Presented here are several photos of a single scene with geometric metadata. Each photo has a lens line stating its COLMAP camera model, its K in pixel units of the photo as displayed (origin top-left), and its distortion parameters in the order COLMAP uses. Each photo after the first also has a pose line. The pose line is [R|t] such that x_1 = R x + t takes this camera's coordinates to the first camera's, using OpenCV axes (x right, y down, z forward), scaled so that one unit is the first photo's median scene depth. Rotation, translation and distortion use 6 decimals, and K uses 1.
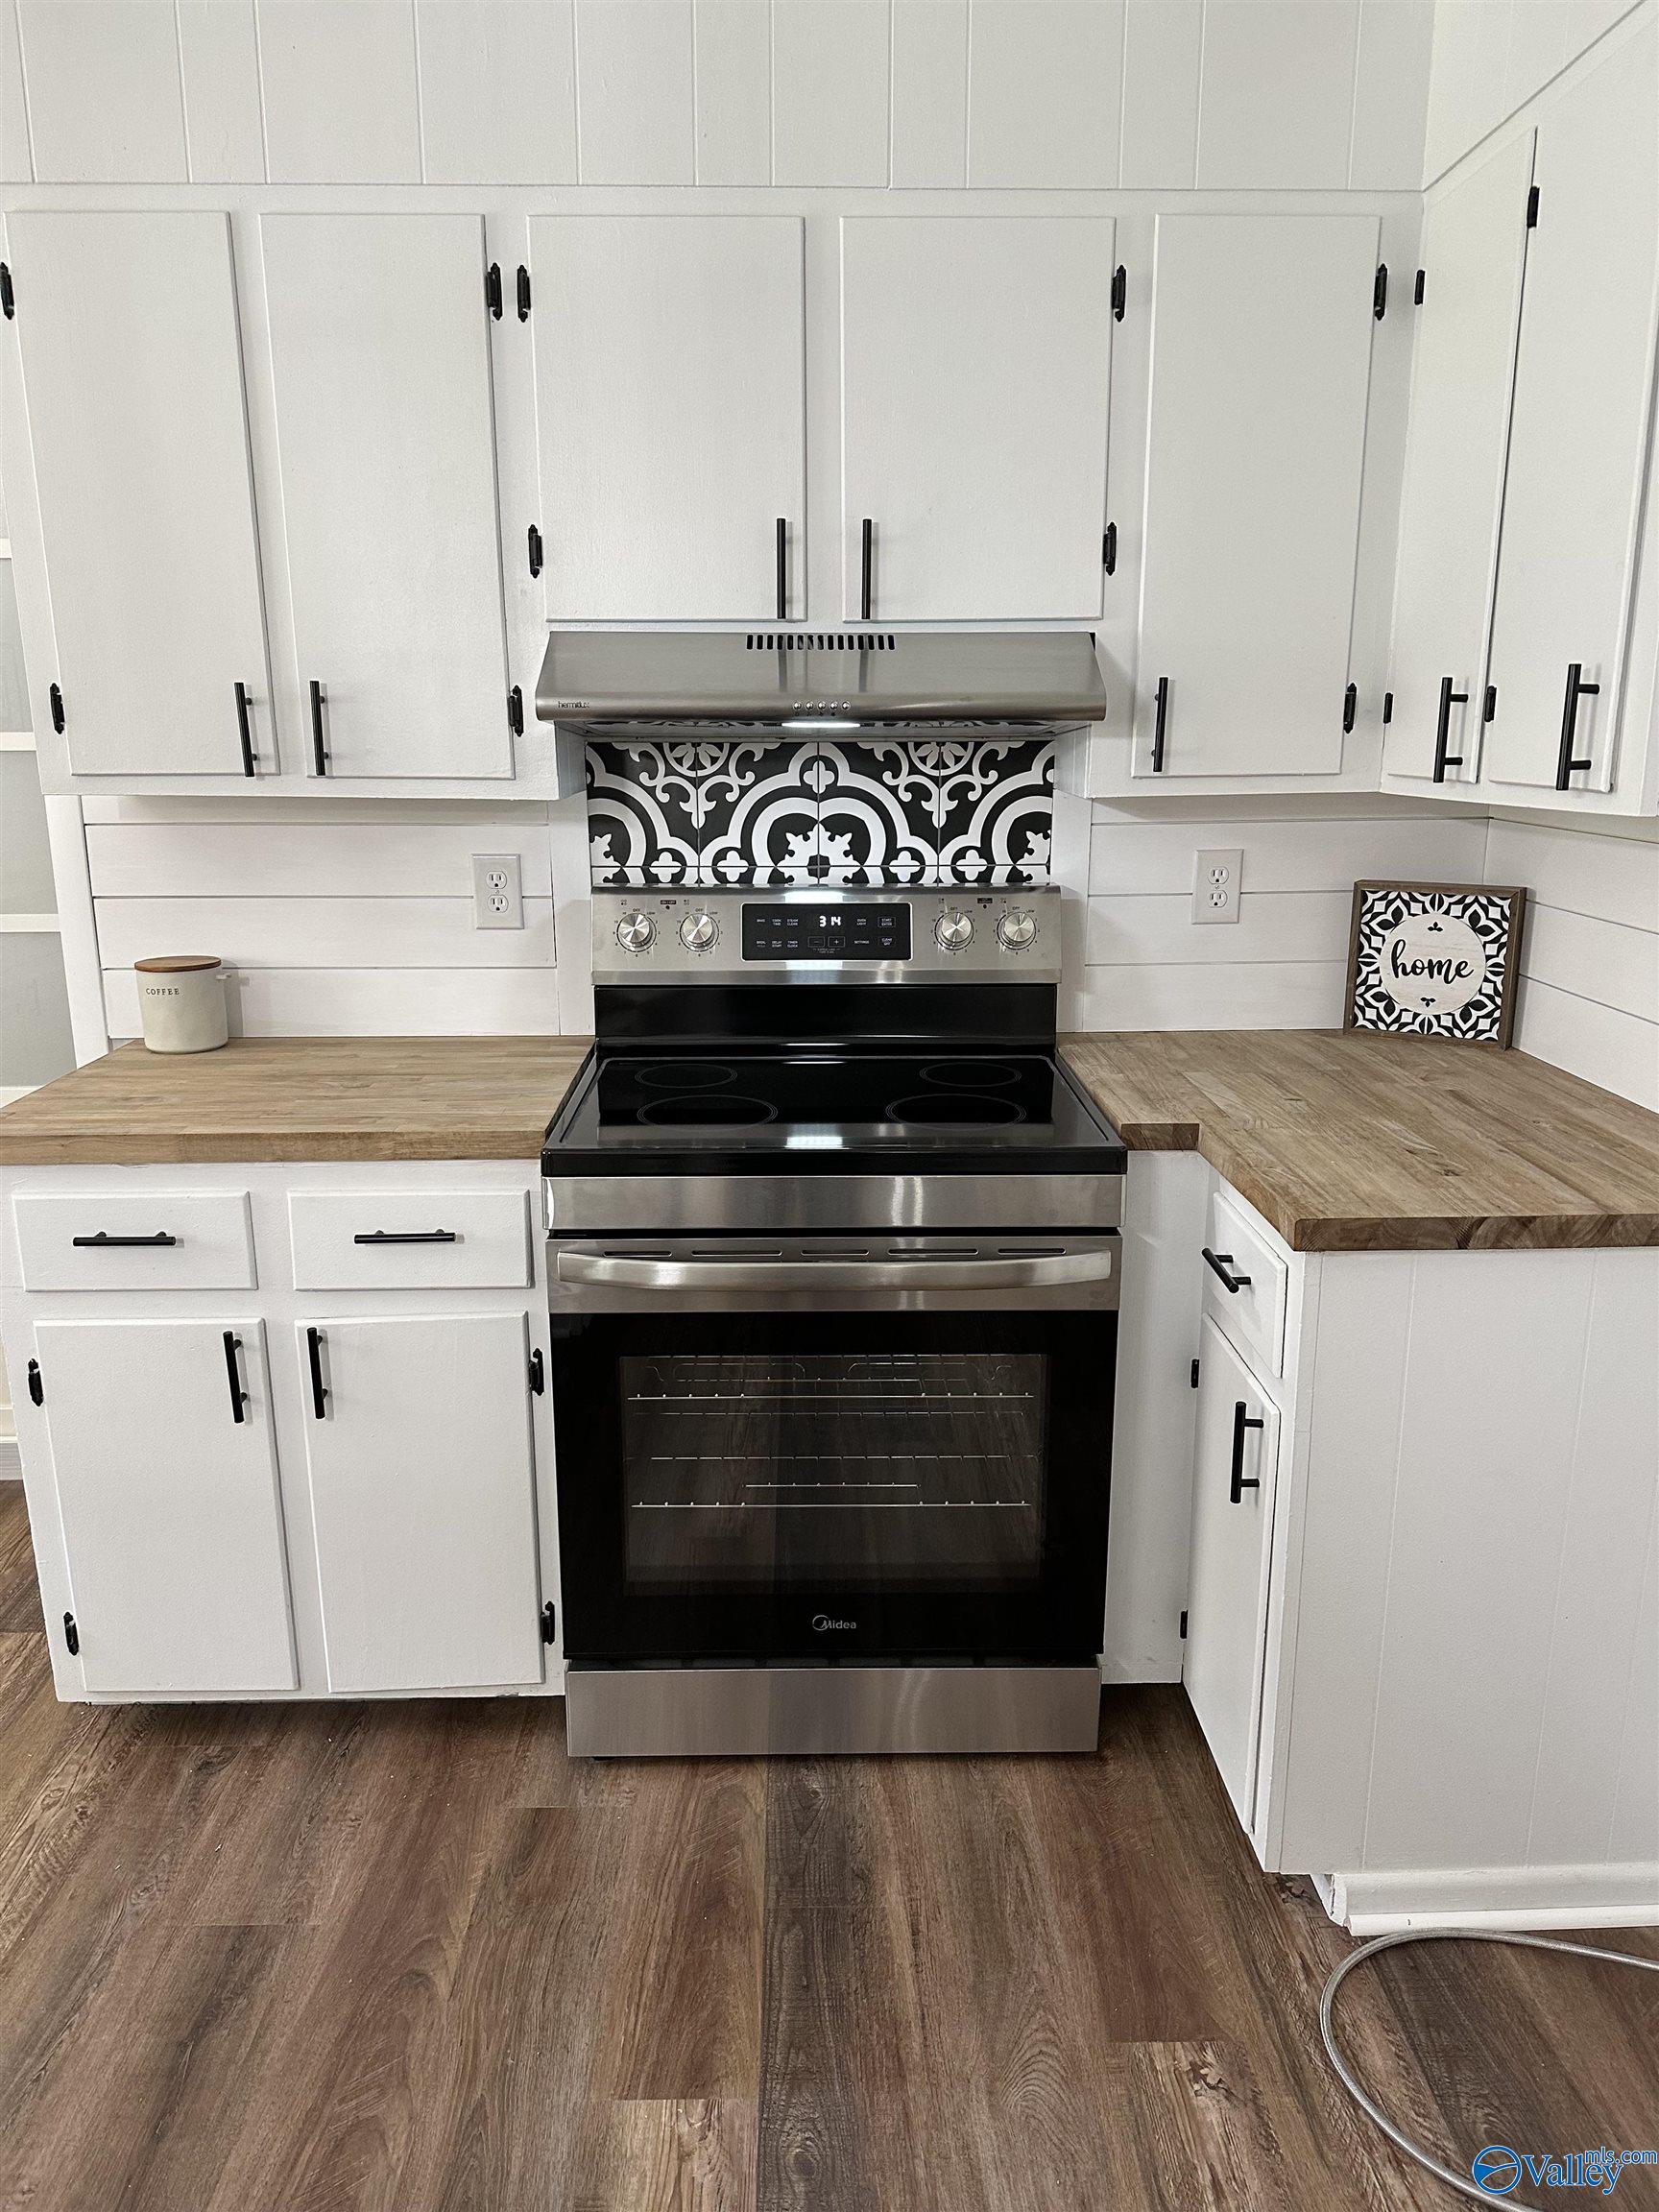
lens RADIAL K [[1537.3, 0, 805.6], [0, 1537.3, 1131.8], [0, 0, 1]] dist [0.072579, -0.082641]
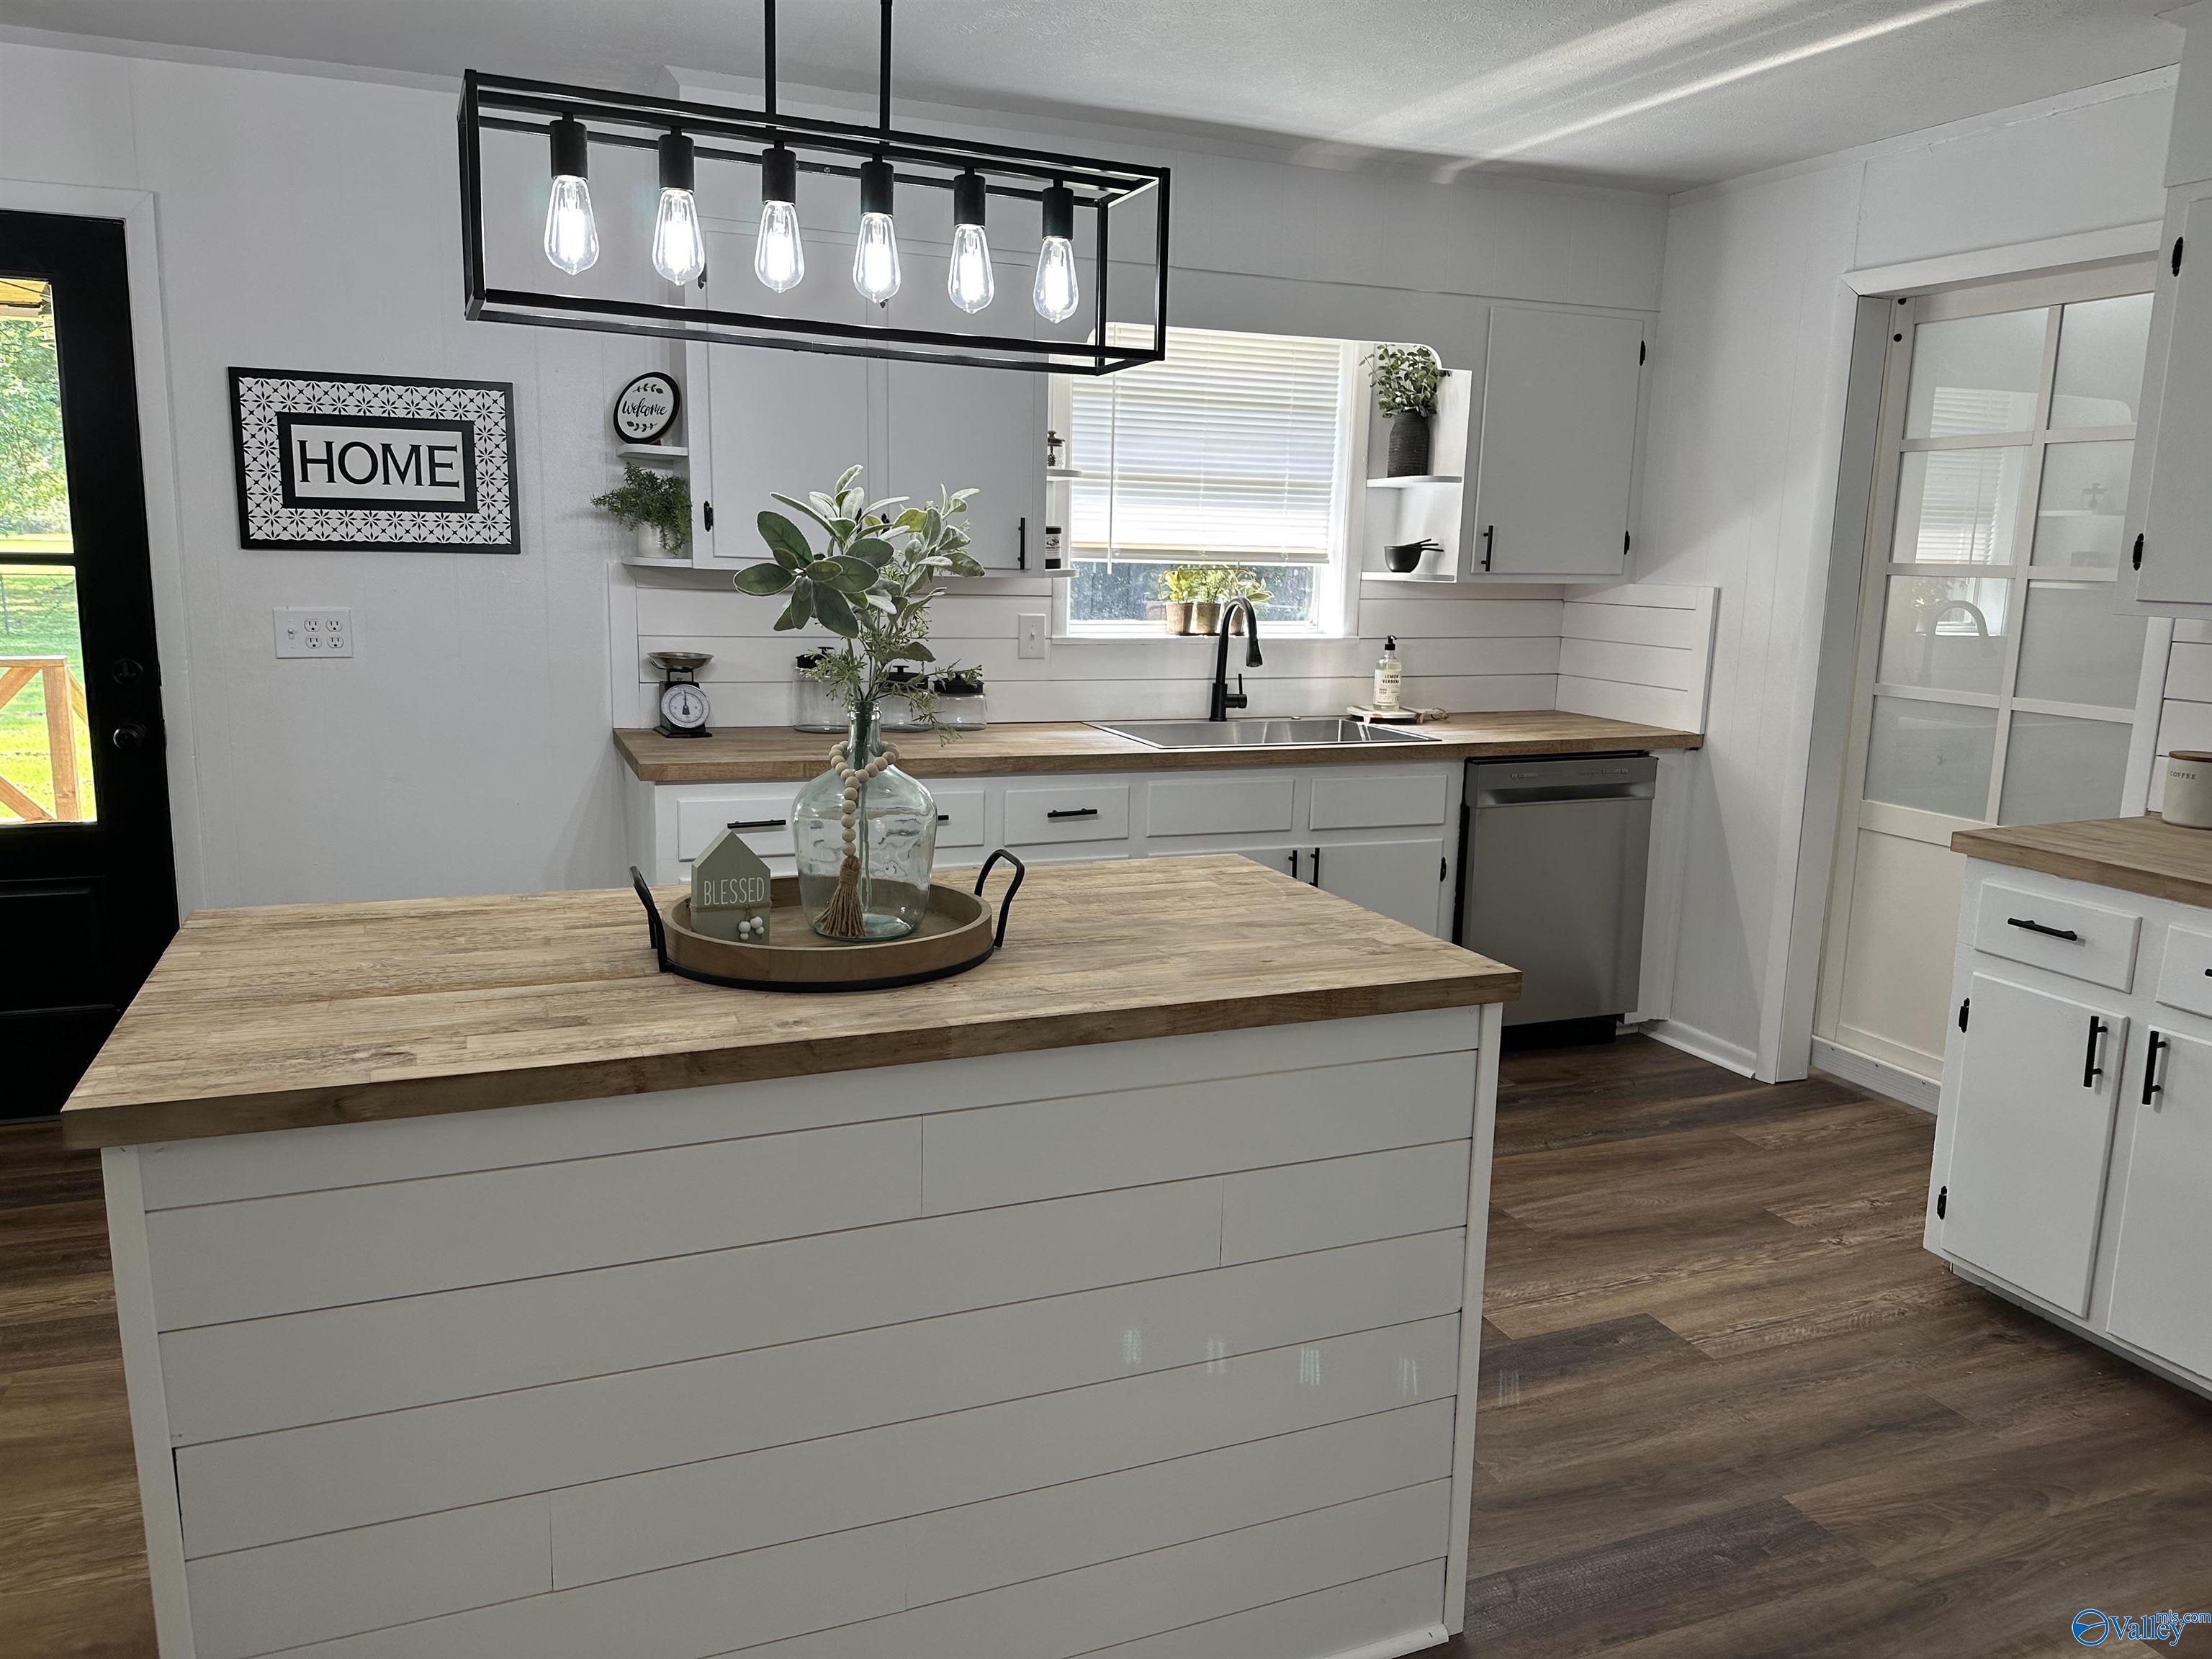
lens RADIAL K [[1536.6, 0, 1095.7], [0, 1536.6, 832.5], [0, 0, 1]] dist [0.076556, -0.127403]
pose [[0.356824, 0.182935, -0.916085, 0.406370], [-0.254350, 0.962615, 0.093155, 0.058527], [0.898879, 0.199766, 0.390014, -0.247495]]
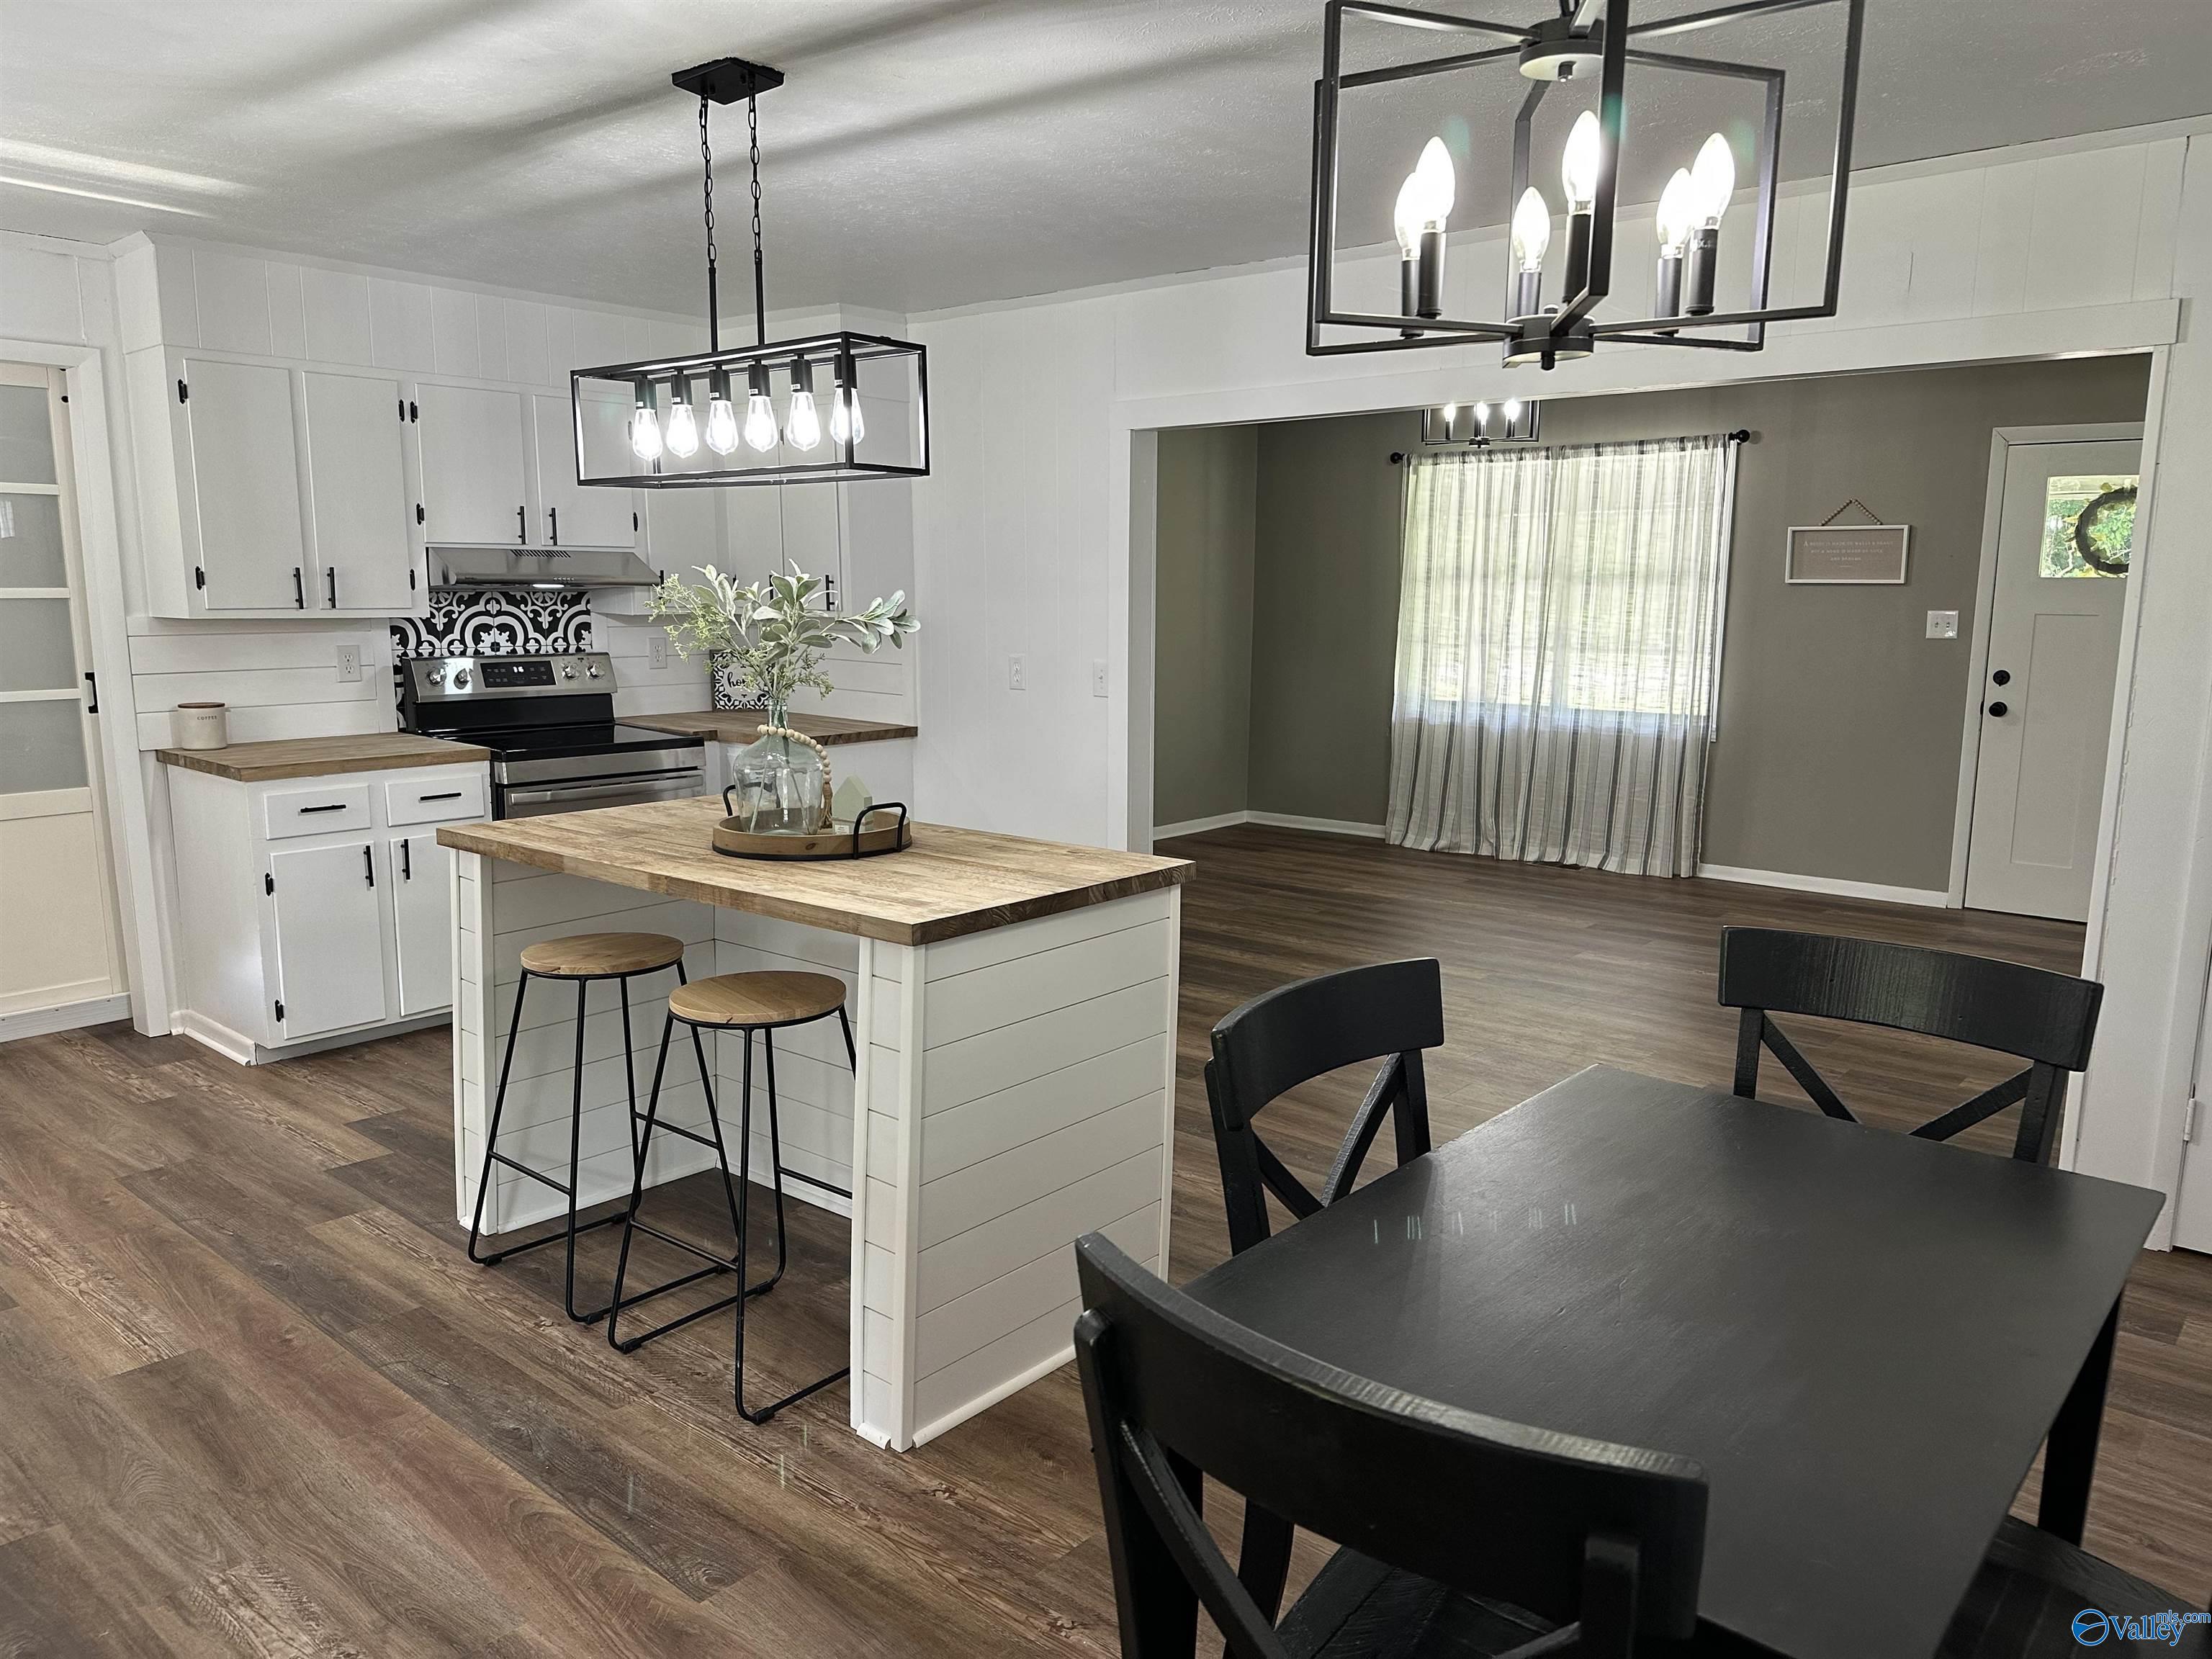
lens RADIAL K [[1537.3, 0, 1106.0], [0, 1537.3, 829.5], [0, 0, 1]] dist [0.072579, -0.082641]
pose [[0.660584, -0.113560, 0.742114, -1.099186], [0.177292, 0.984132, -0.007220, 0.255954], [-0.729518, 0.136340, 0.670235, -1.089199]]
